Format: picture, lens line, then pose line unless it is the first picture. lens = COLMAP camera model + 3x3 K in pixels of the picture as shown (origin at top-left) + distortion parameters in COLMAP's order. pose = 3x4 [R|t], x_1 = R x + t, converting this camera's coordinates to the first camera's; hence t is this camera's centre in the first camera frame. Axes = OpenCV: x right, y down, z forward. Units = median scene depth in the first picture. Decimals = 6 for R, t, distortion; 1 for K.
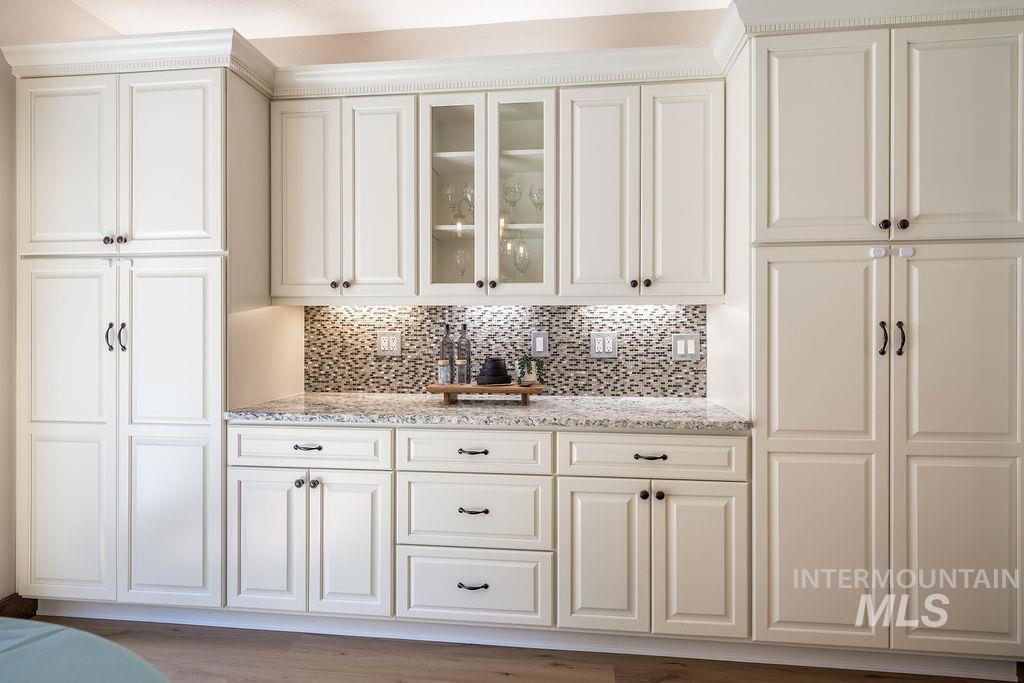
lens RADIAL K [[537.7, 0, 515.6], [0, 537.7, 332.4], [0, 0, 1]] dist [0.012043, -0.000982]
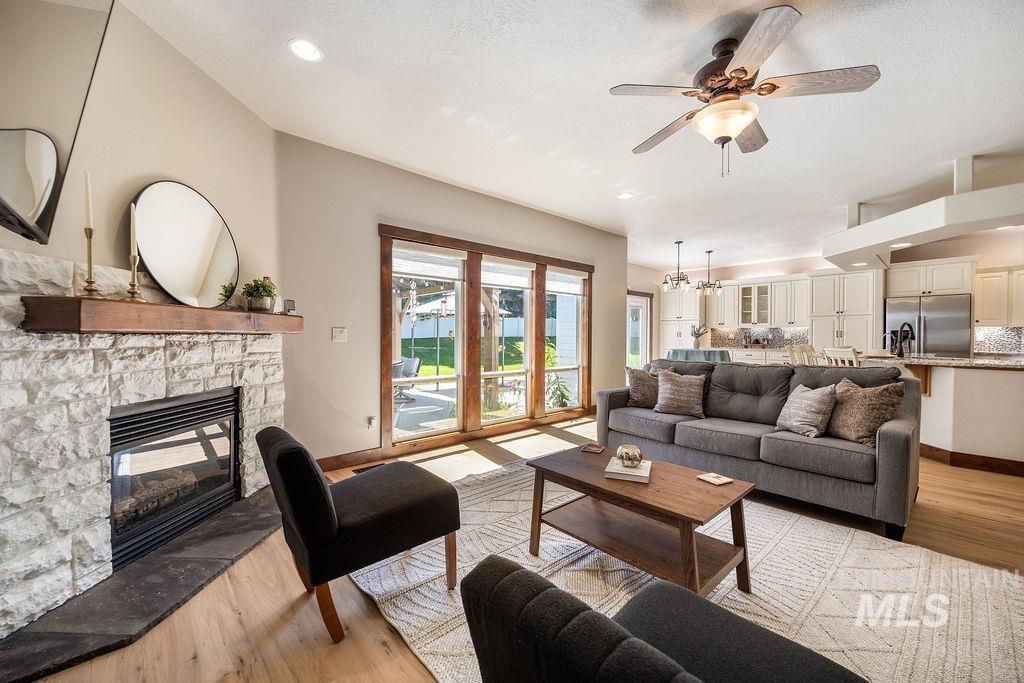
lens RADIAL K [[404.3, 0, 510.9], [0, 404.3, 341.3], [0, 0, 1]] dist [-0.007018, 0.001234]
pose [[0.751493, 0.008495, -0.659687, 0.690456], [0.000224, 0.999914, 0.013131, 0.022039], [0.659741, -0.010016, 0.751426, -3.145193]]
